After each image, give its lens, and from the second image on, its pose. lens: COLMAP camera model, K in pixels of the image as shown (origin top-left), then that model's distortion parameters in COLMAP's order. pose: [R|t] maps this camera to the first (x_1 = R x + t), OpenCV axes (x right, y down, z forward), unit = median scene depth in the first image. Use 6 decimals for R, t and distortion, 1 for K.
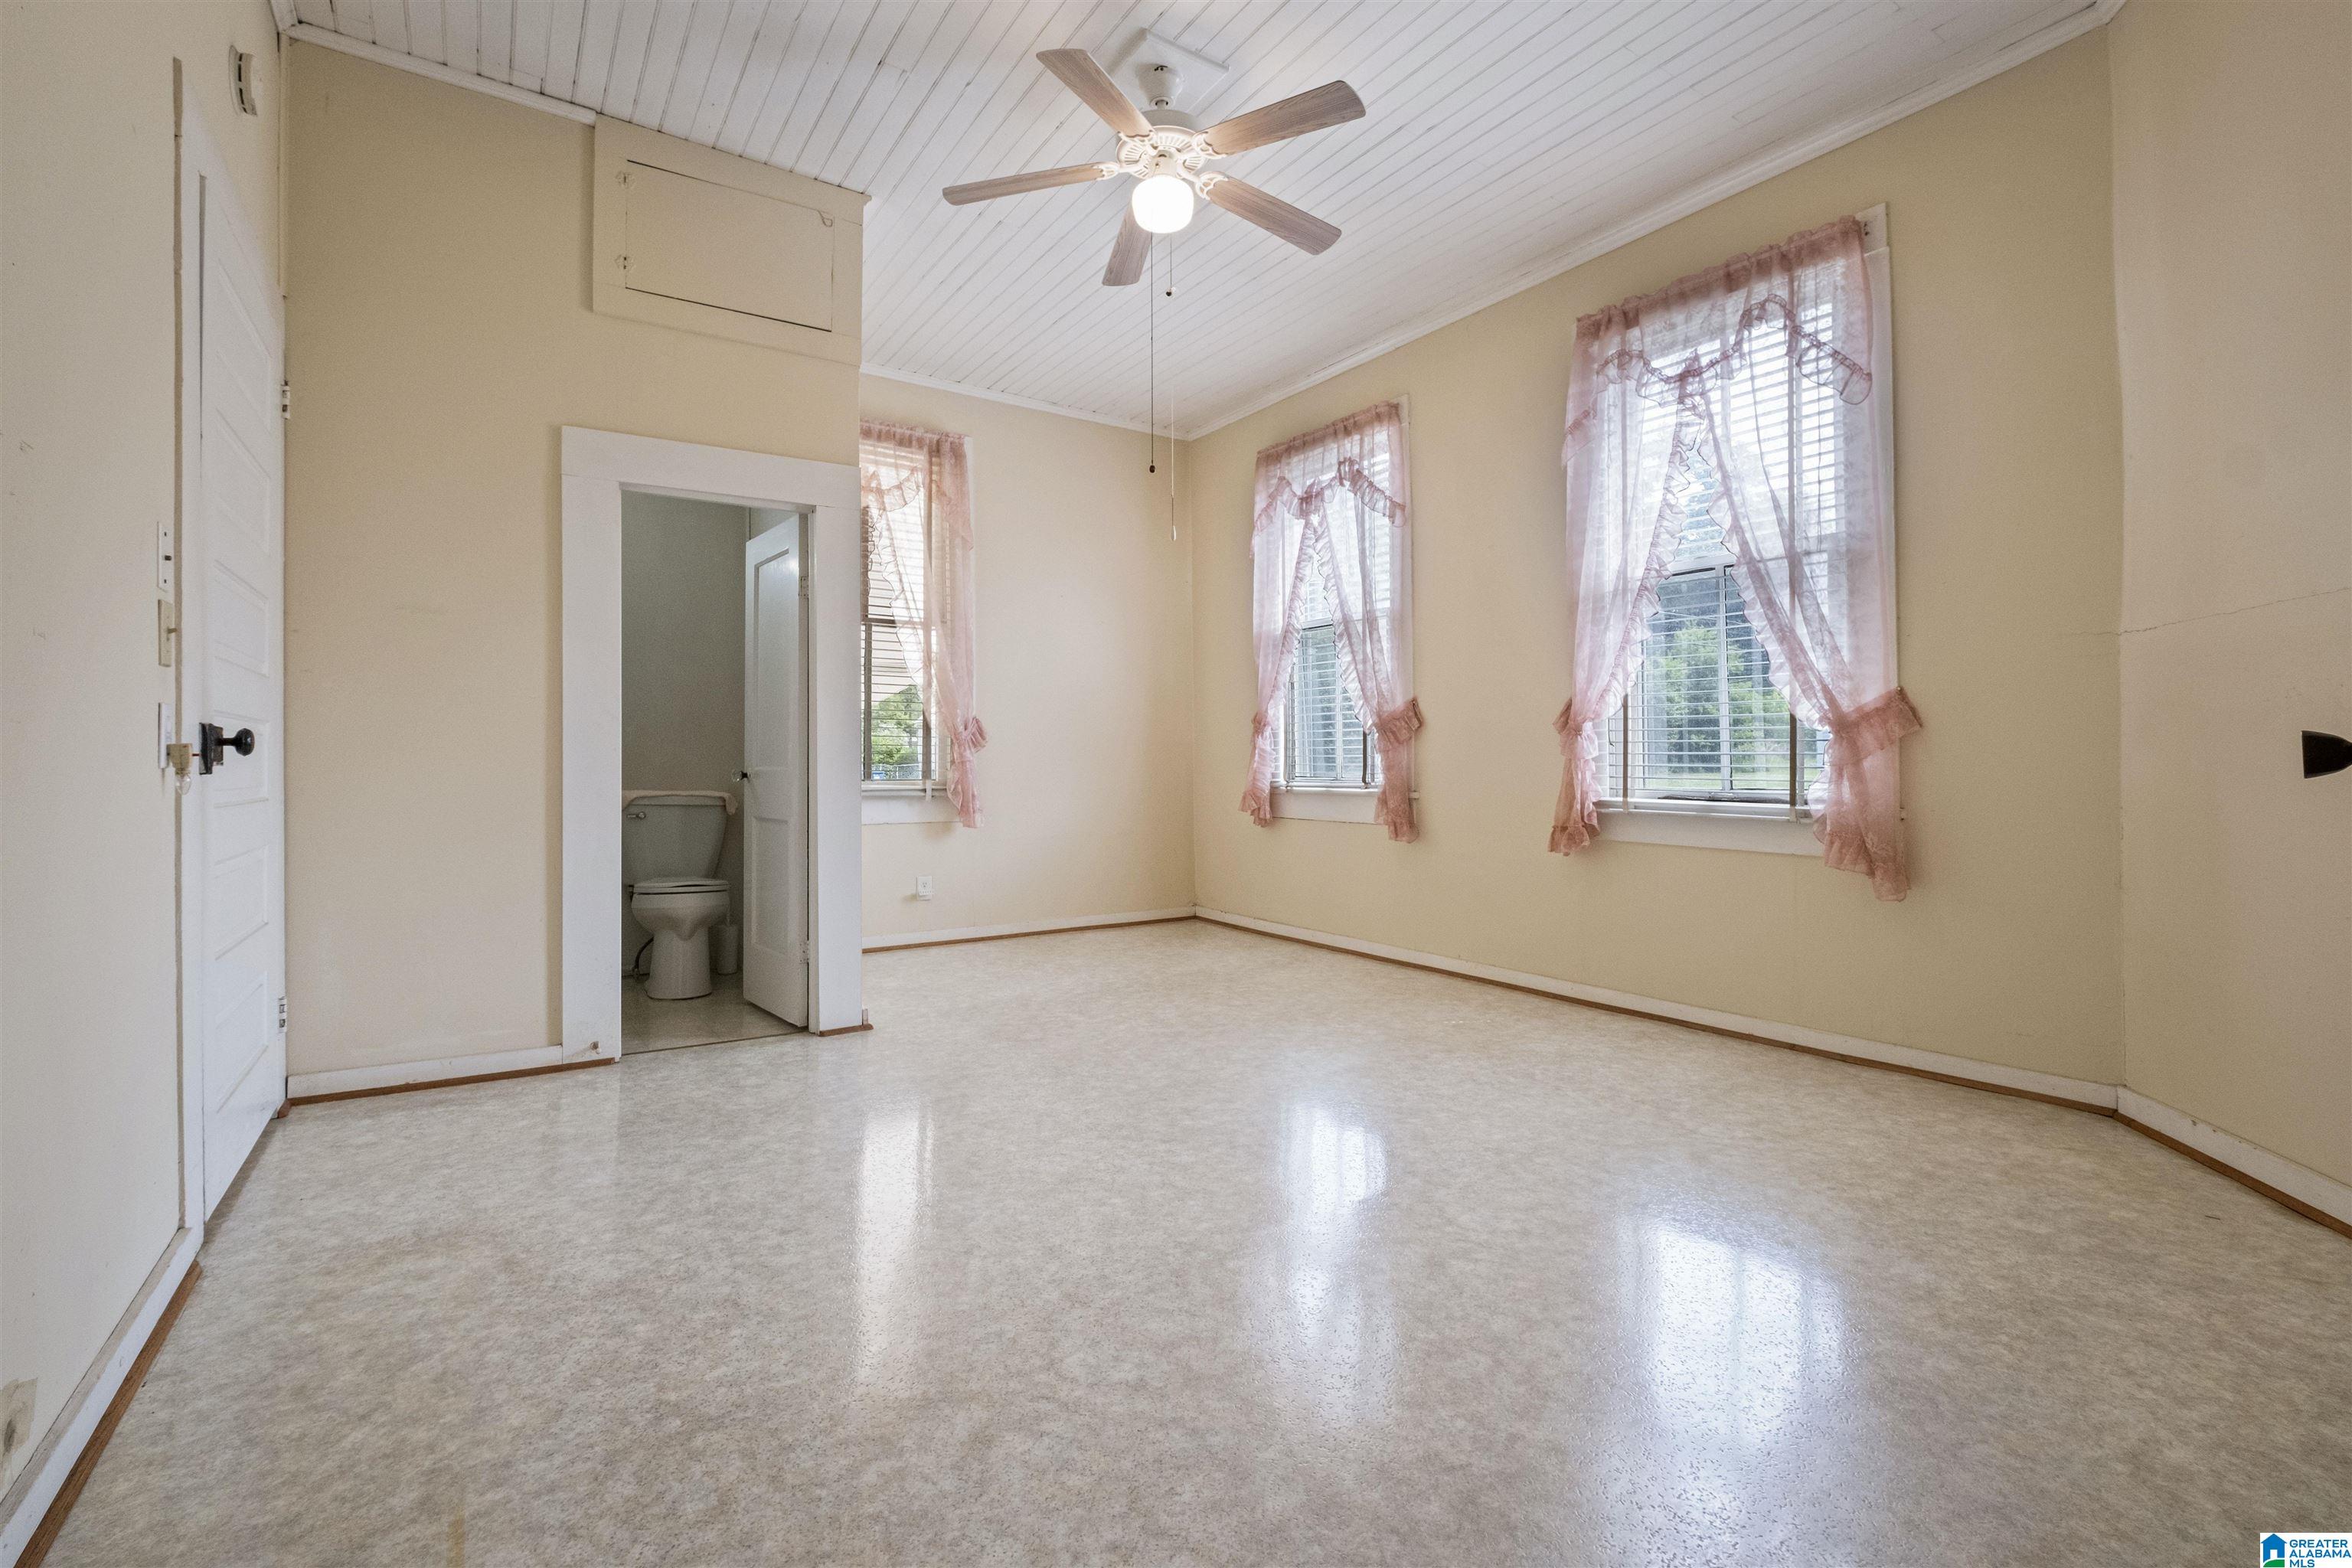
lens RADIAL K [[1065.5, 0, 1174.6], [0, 1065.5, 764.2], [0, 0, 1]] dist [0.001626, 0.000053]
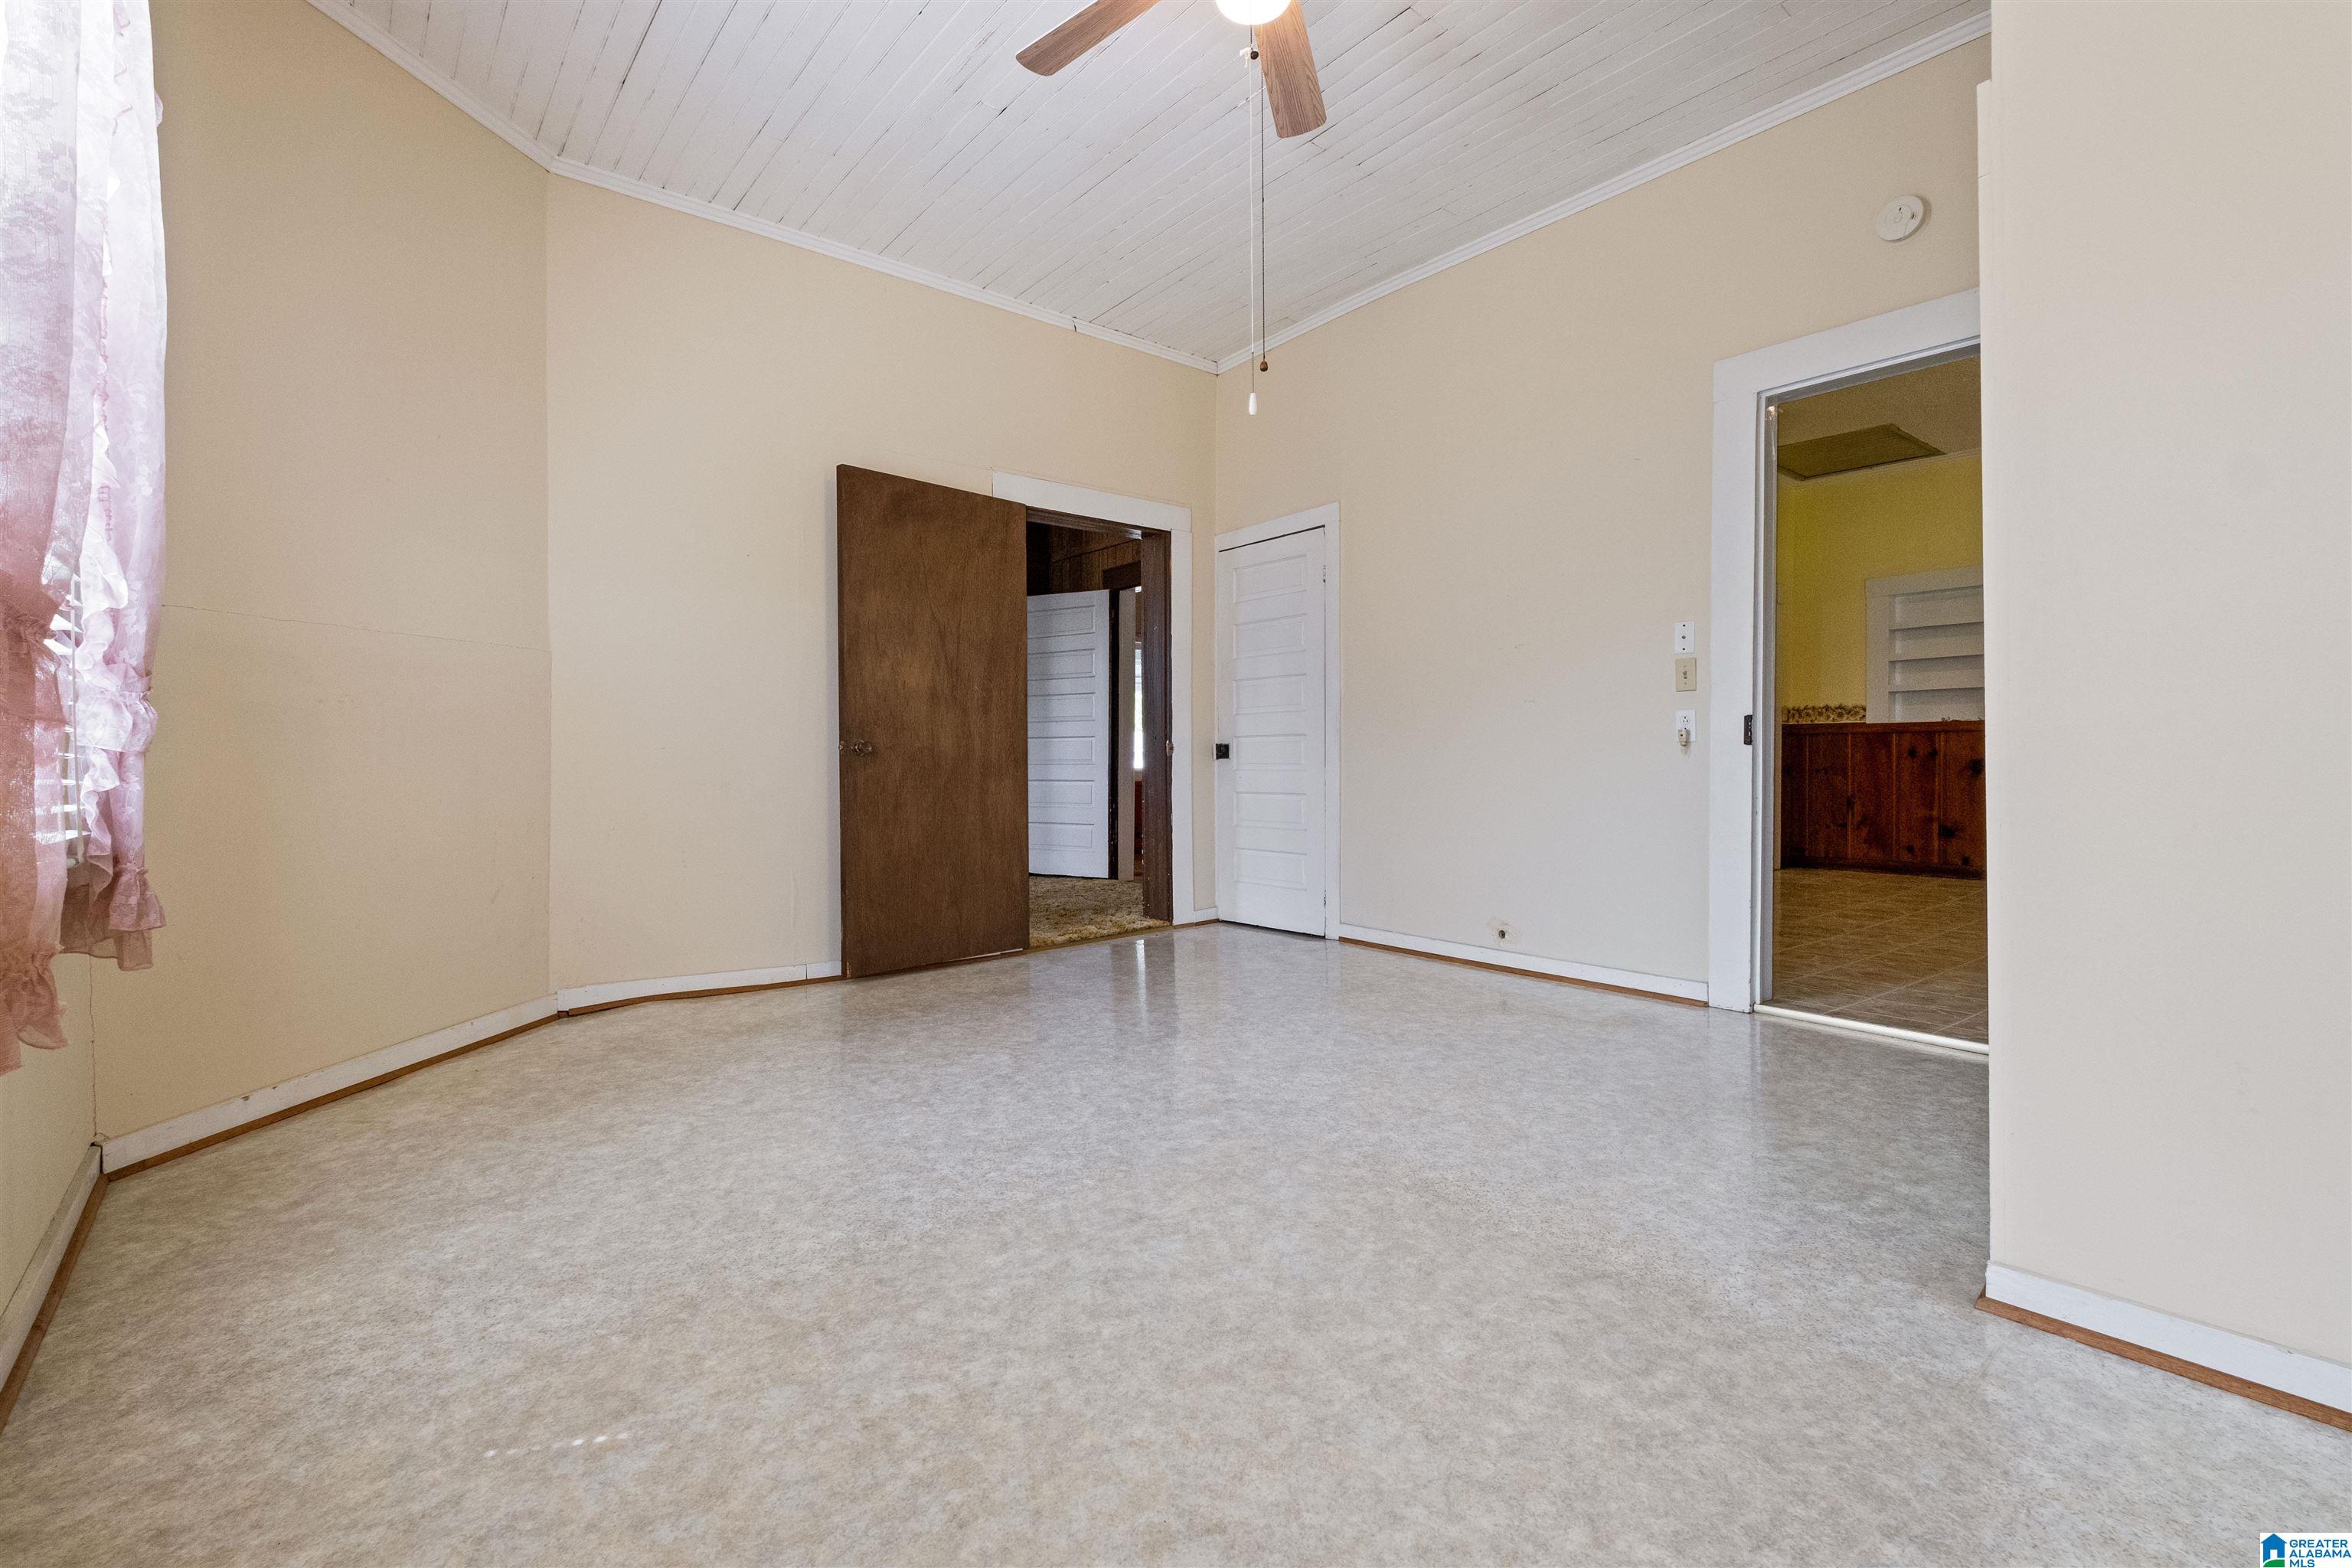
lens RADIAL K [[1065.5, 0, 1182.2], [0, 1065.5, 770.9], [0, 0, 1]] dist [0.001626, 0.000053]
pose [[-0.994838, 0.013217, -0.100612, 0.139311], [0.011749, 0.999816, 0.015168, 0.011133], [0.100794, 0.013908, -0.994810, 2.014280]]
